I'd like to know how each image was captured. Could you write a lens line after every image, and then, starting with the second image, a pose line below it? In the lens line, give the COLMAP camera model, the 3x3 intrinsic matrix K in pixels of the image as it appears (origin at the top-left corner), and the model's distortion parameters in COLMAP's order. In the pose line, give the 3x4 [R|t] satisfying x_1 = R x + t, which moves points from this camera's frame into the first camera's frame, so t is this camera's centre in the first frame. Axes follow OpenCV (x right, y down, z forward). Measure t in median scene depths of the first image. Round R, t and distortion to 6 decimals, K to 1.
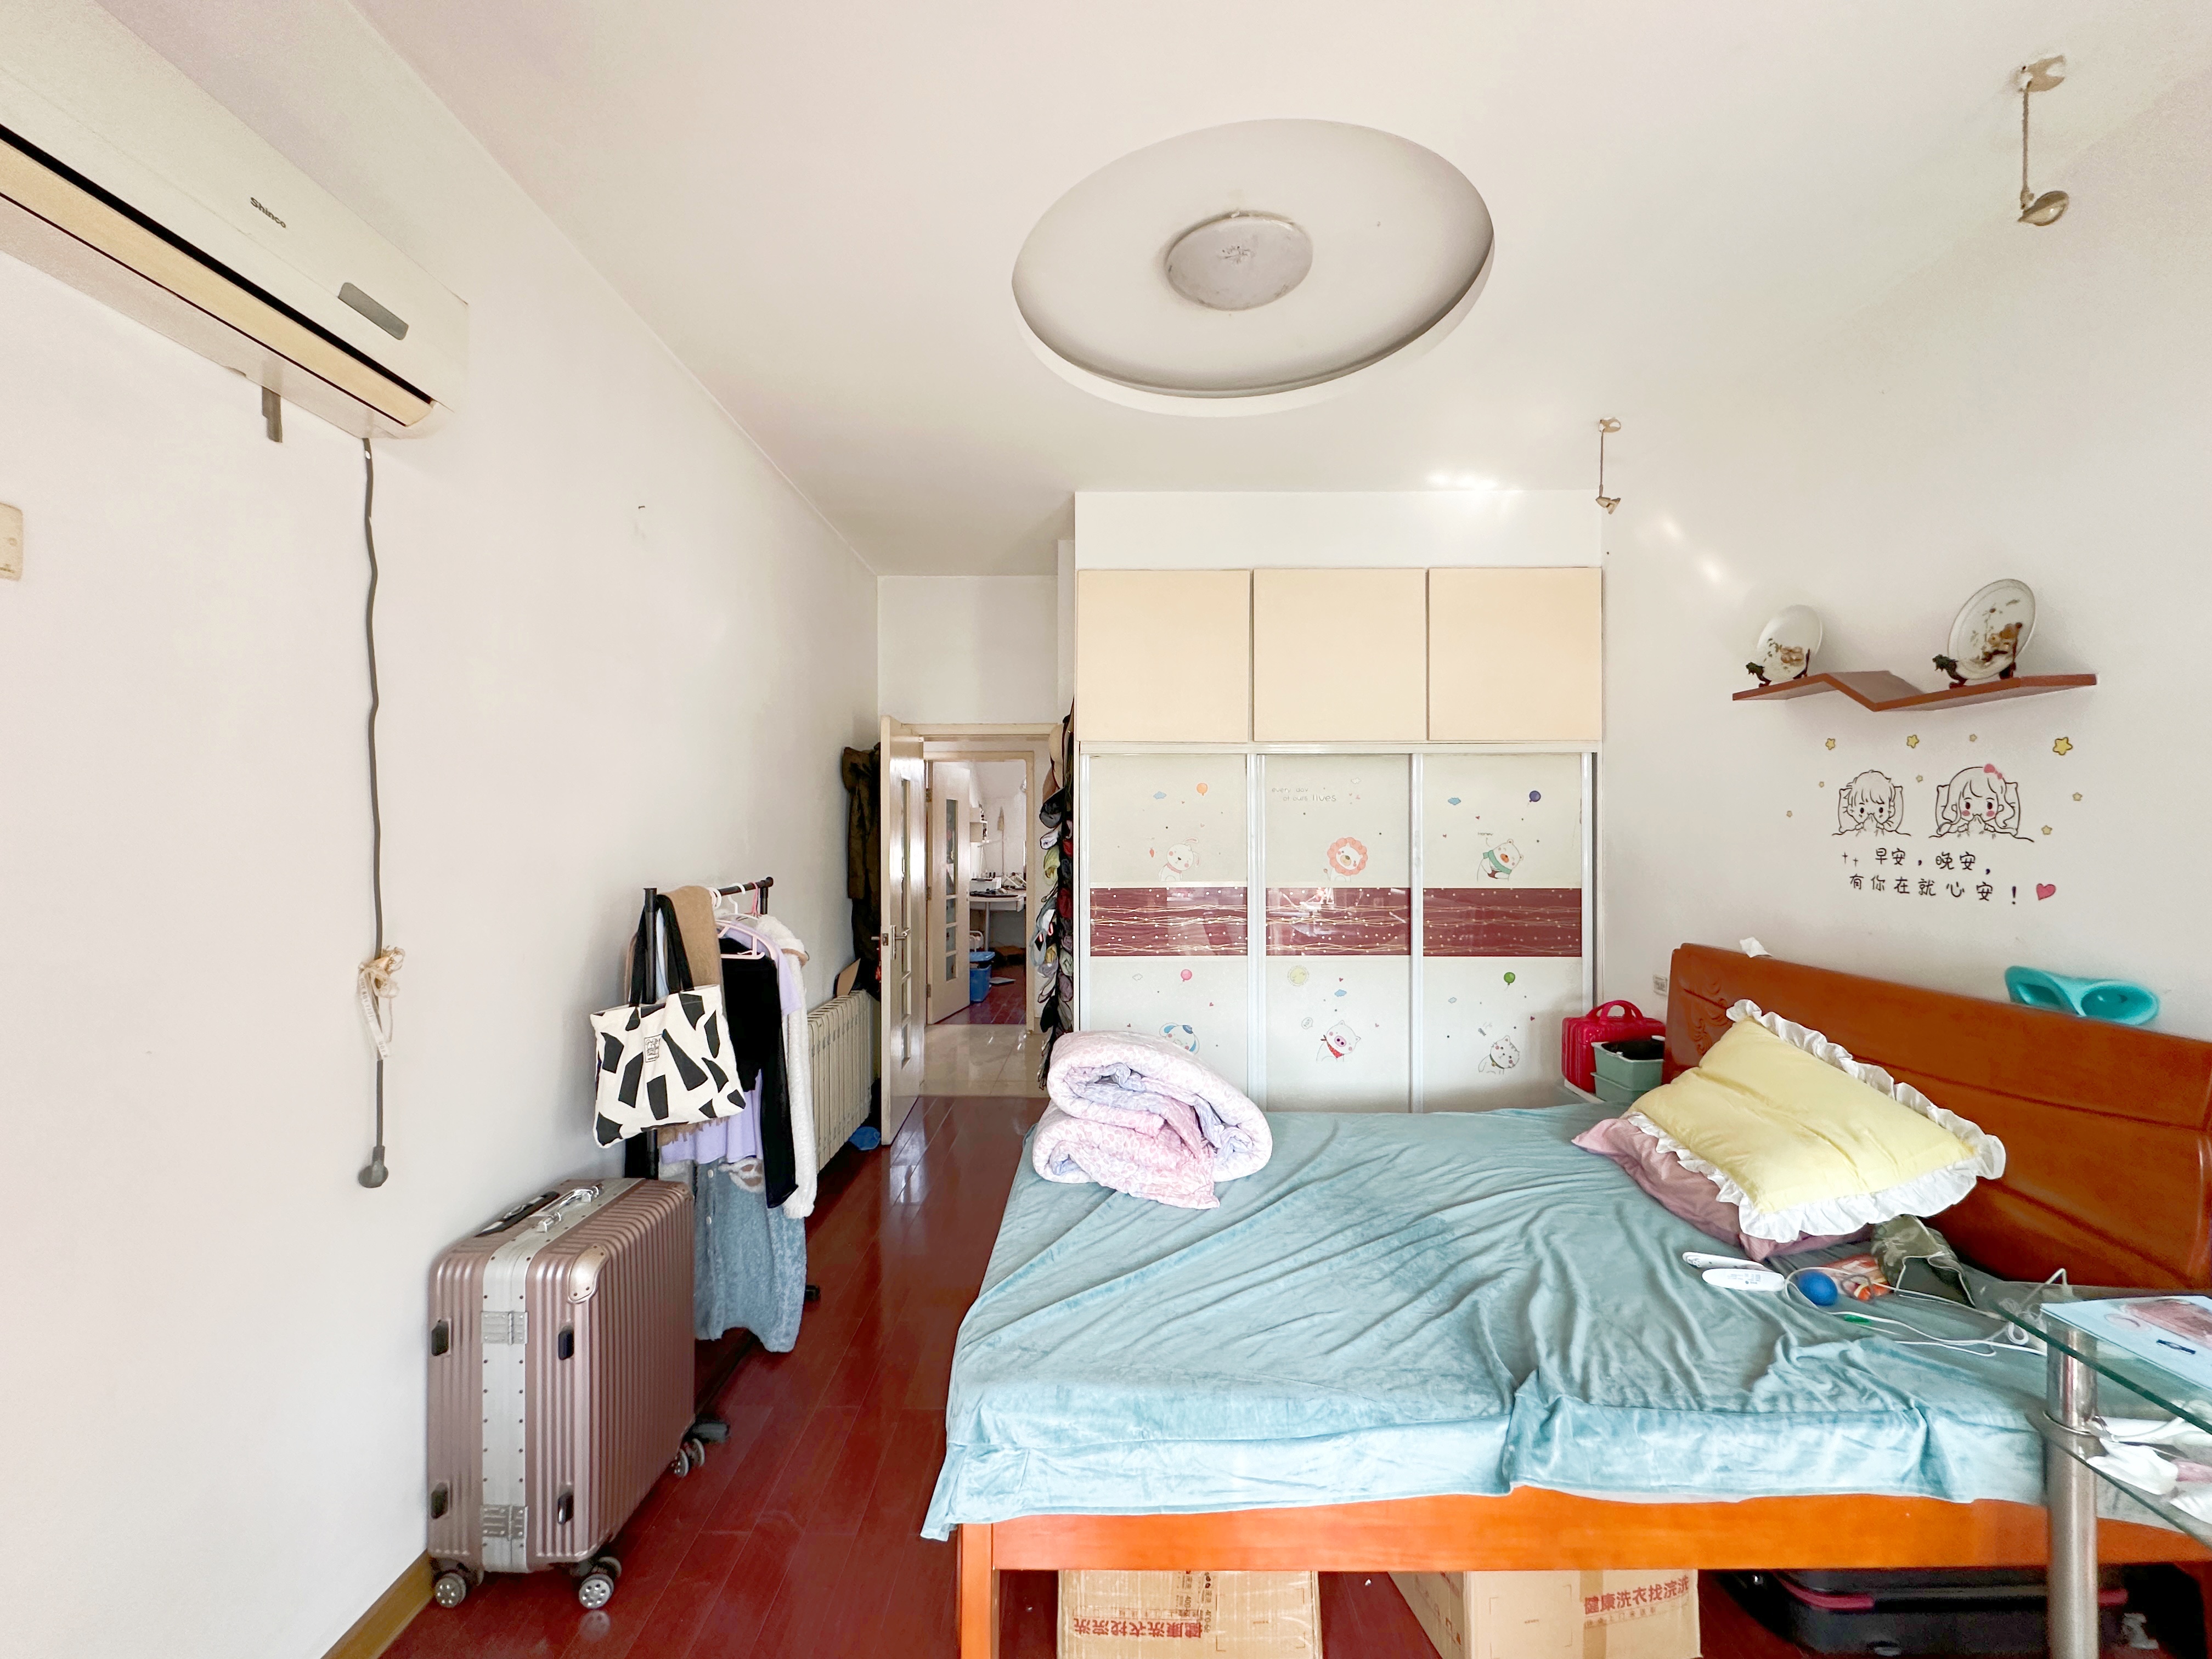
lens RADIAL K [[889.7, 0, 1111.5], [0, 889.7, 831.7], [0, 0, 1]] dist [-0.000345, -0.000001]
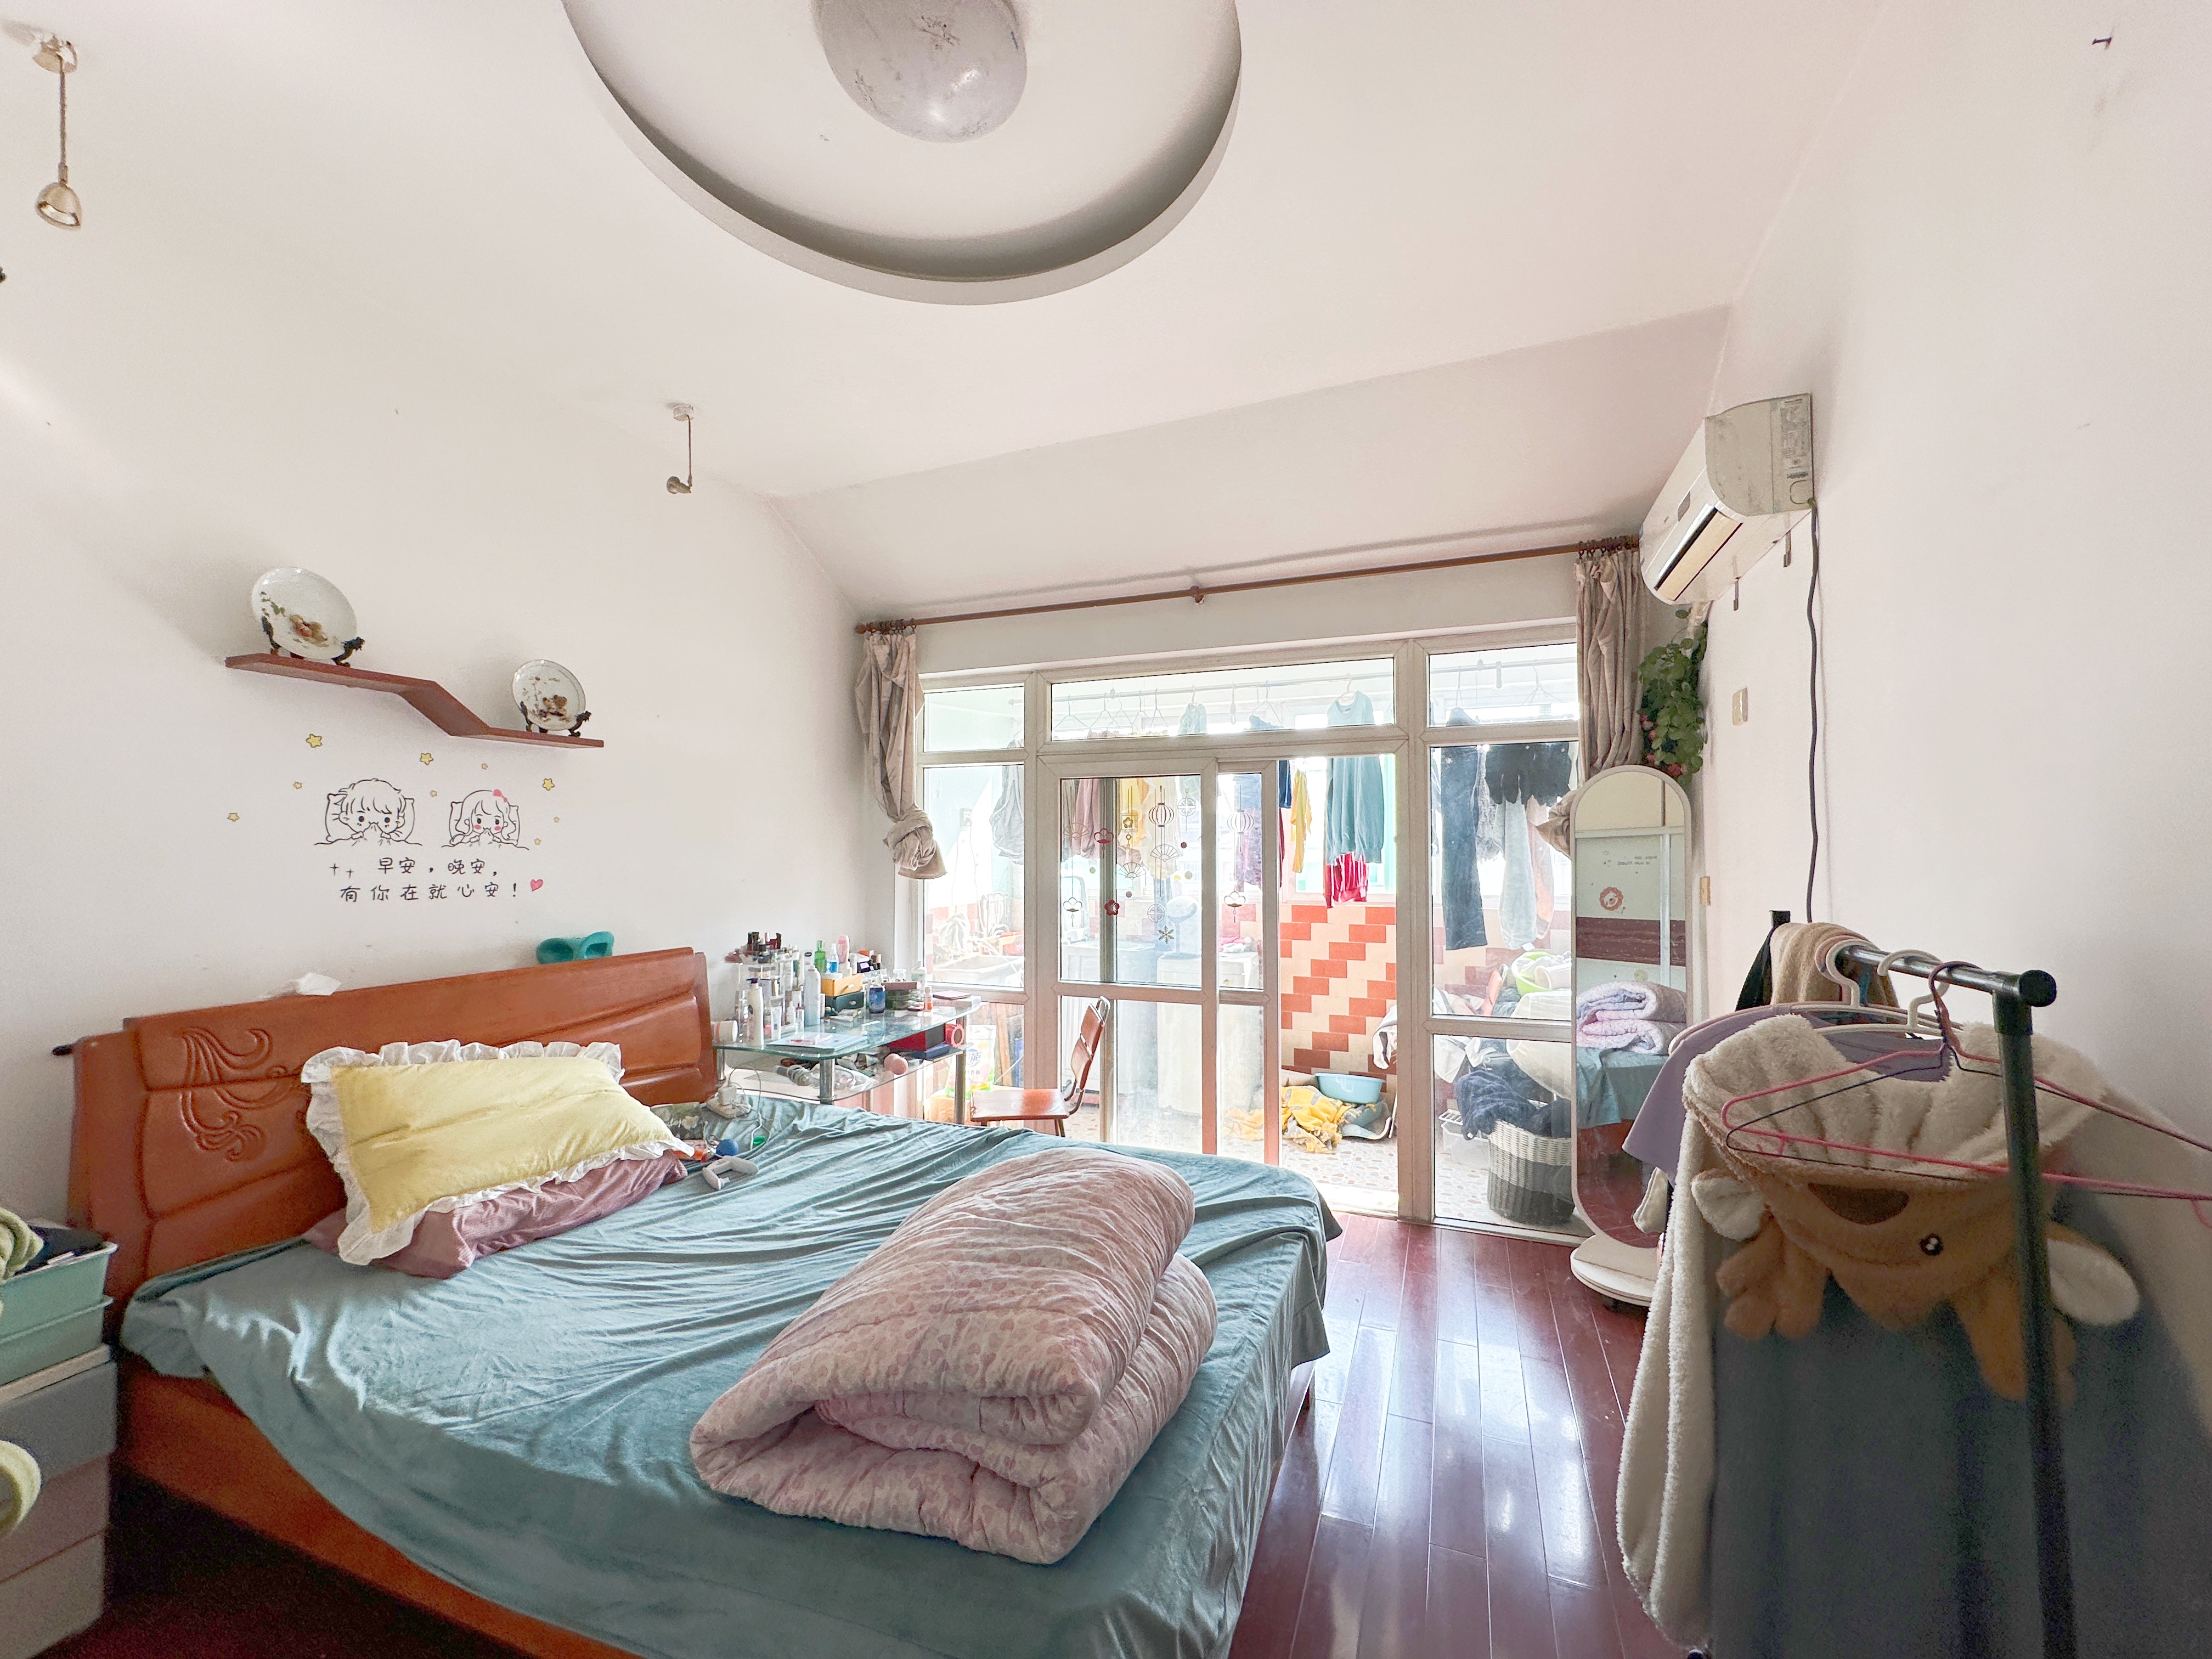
lens RADIAL K [[889.7, 0, 1111.8], [0, 889.7, 828.9], [0, 0, 1]] dist [-0.000345, -0.000001]
pose [[-0.935096, 0.010252, 0.354247, -0.266183], [0.001763, 0.999704, -0.024279, 0.012294], [-0.354391, -0.022079, -0.934837, 1.717193]]
